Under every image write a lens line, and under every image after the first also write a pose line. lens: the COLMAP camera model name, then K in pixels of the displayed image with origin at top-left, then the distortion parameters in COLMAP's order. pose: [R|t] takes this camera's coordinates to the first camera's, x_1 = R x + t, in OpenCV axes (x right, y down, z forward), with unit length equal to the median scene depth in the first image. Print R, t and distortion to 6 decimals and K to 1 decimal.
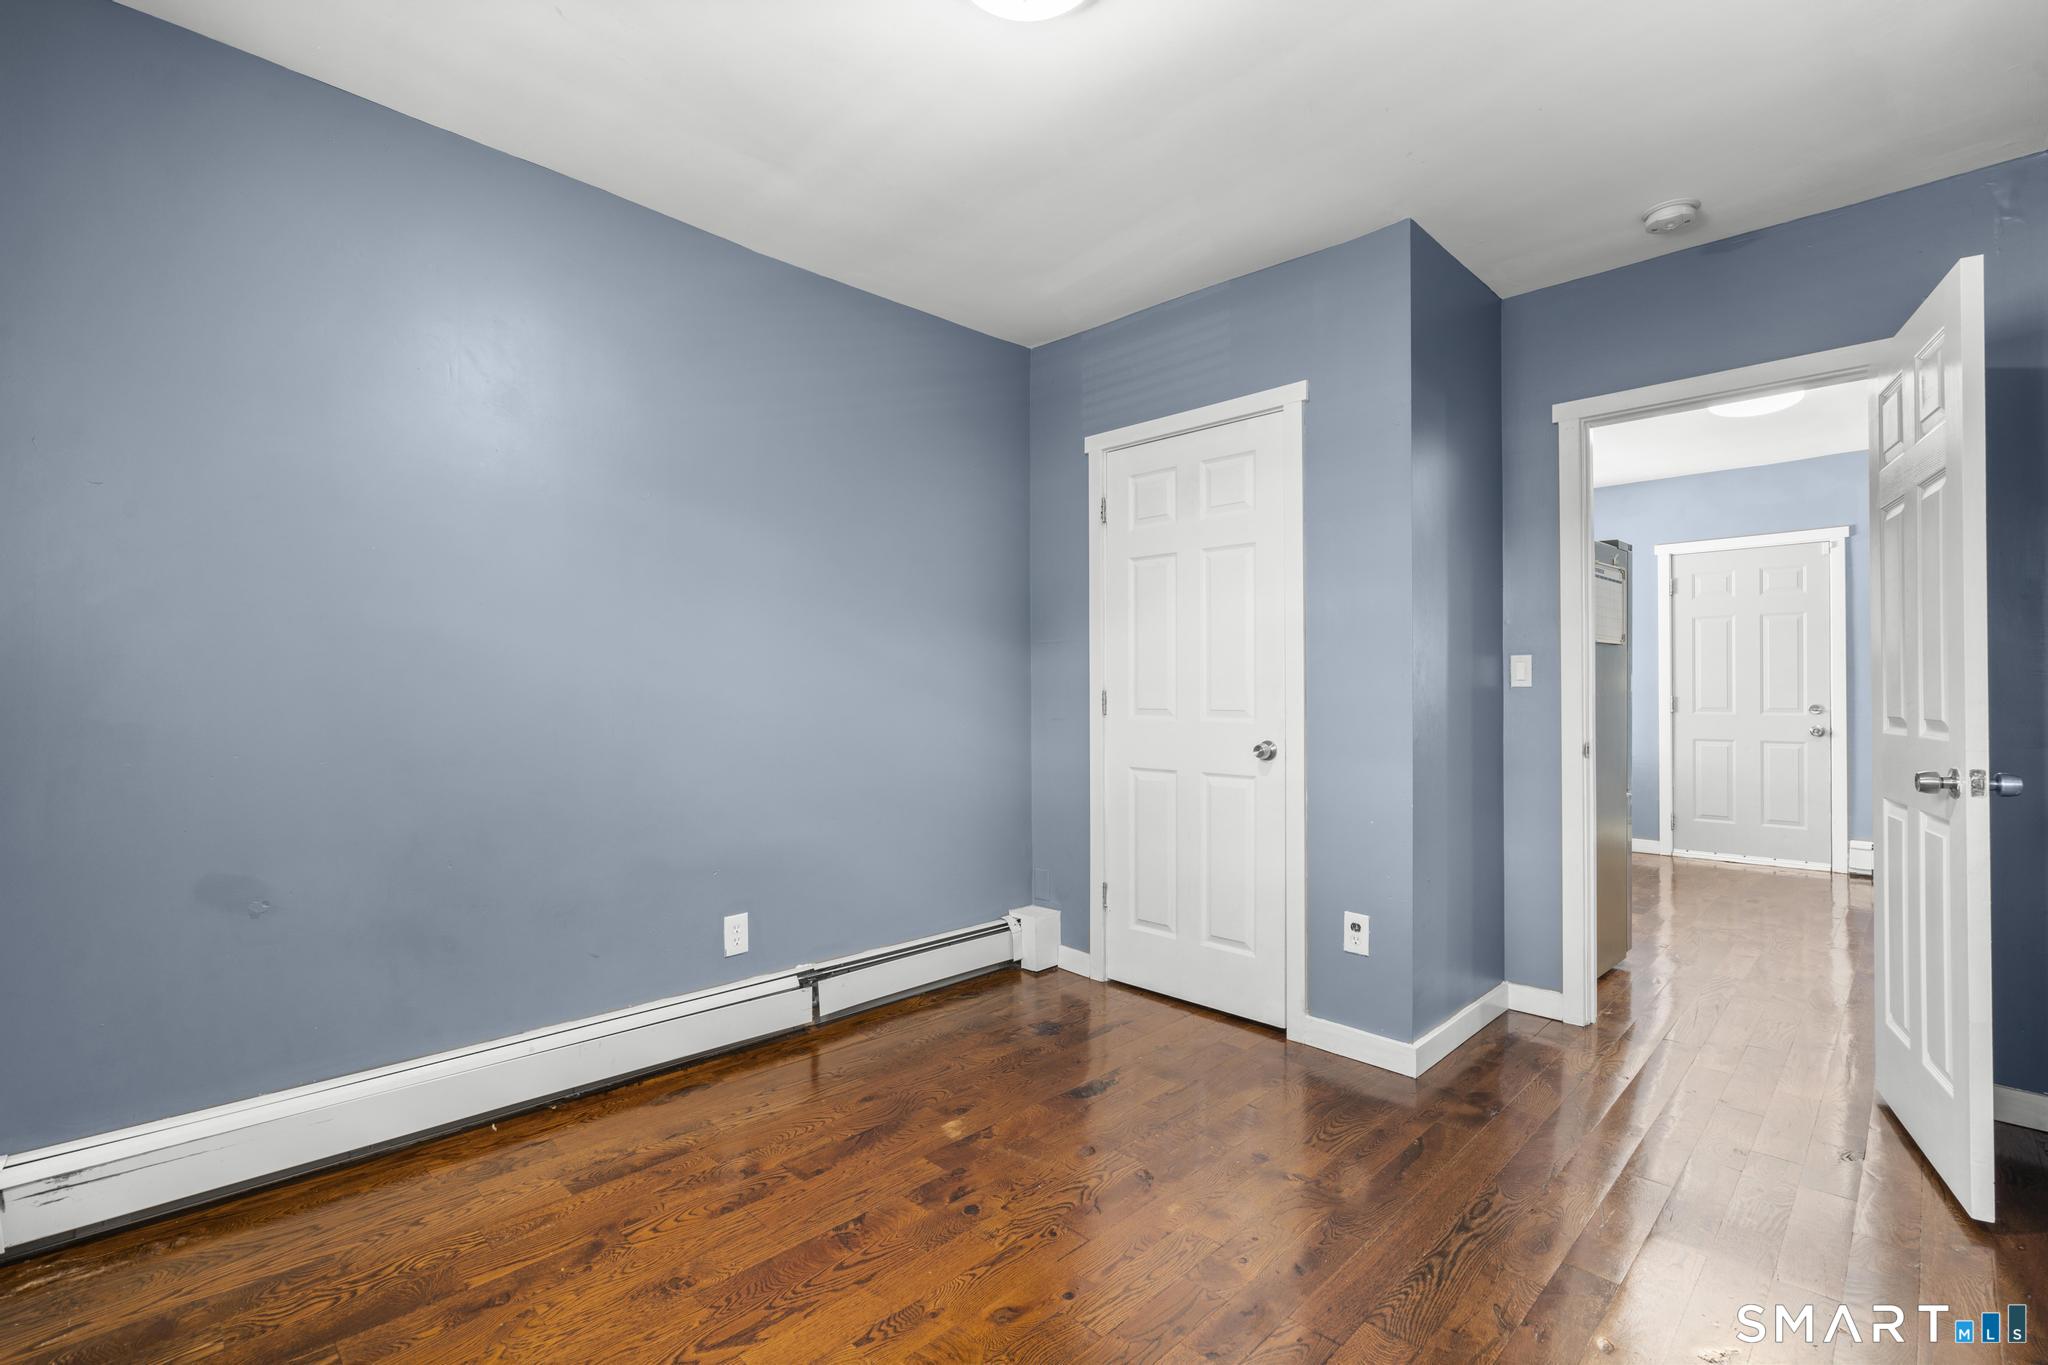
lens RADIAL K [[928.6, 0, 1022.2], [0, 928.6, 692.3], [0, 0, 1]] dist [-0.005648, 0.000826]
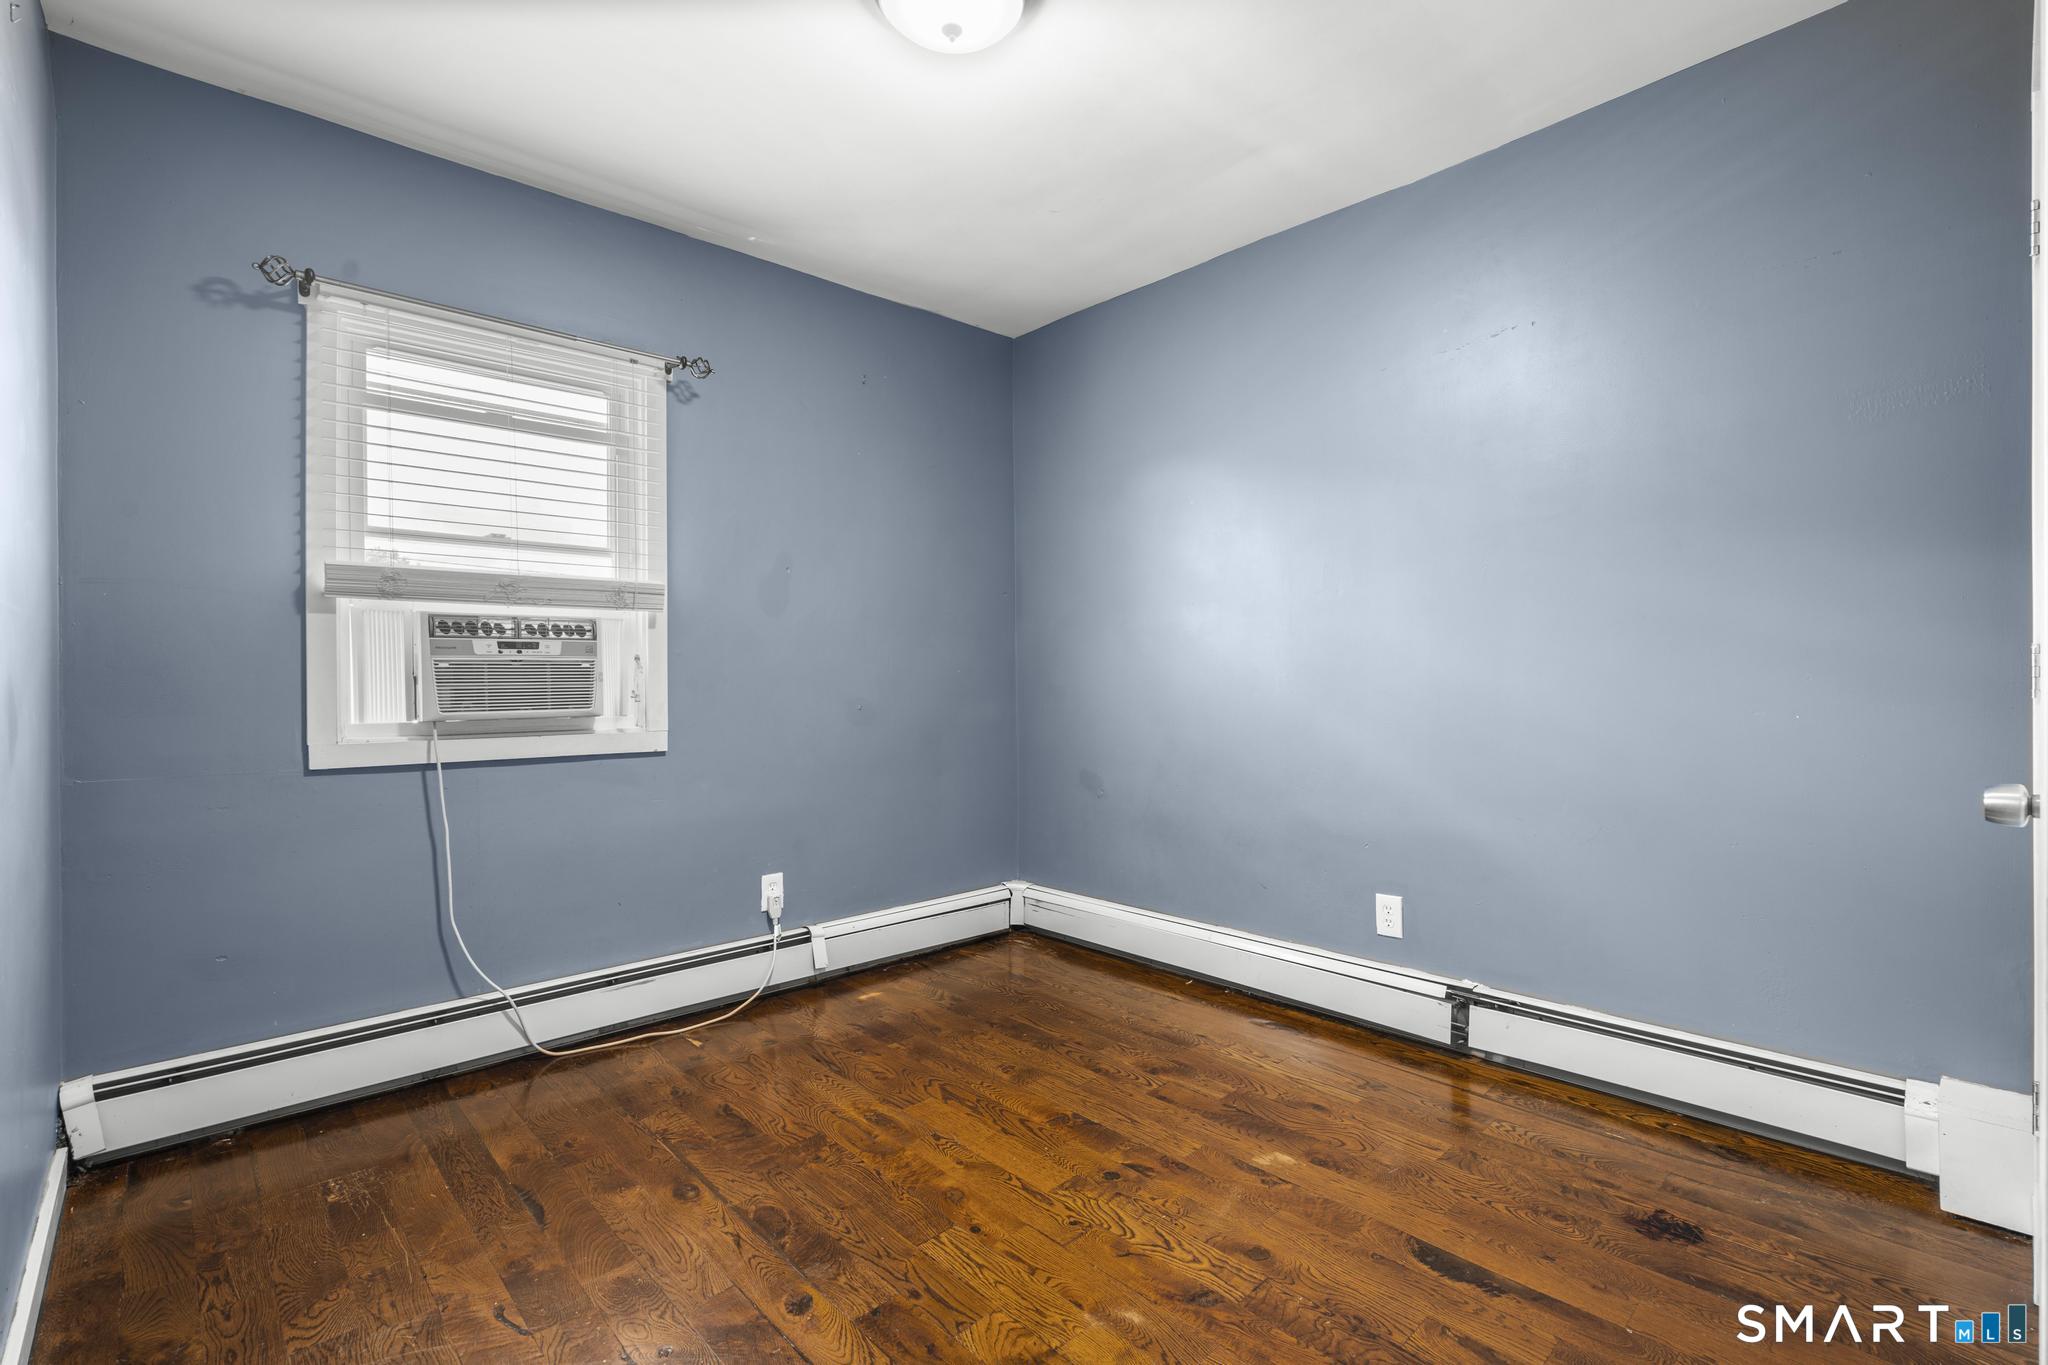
lens RADIAL K [[928.6, 0, 1028.1], [0, 928.6, 684.0], [0, 0, 1]] dist [-0.005648, 0.000826]
pose [[-0.038212, 0.010361, -0.999216, 0.671204], [0.012887, 0.999868, 0.009875, 0.006247], [0.999187, -0.012500, -0.038341, 0.668962]]
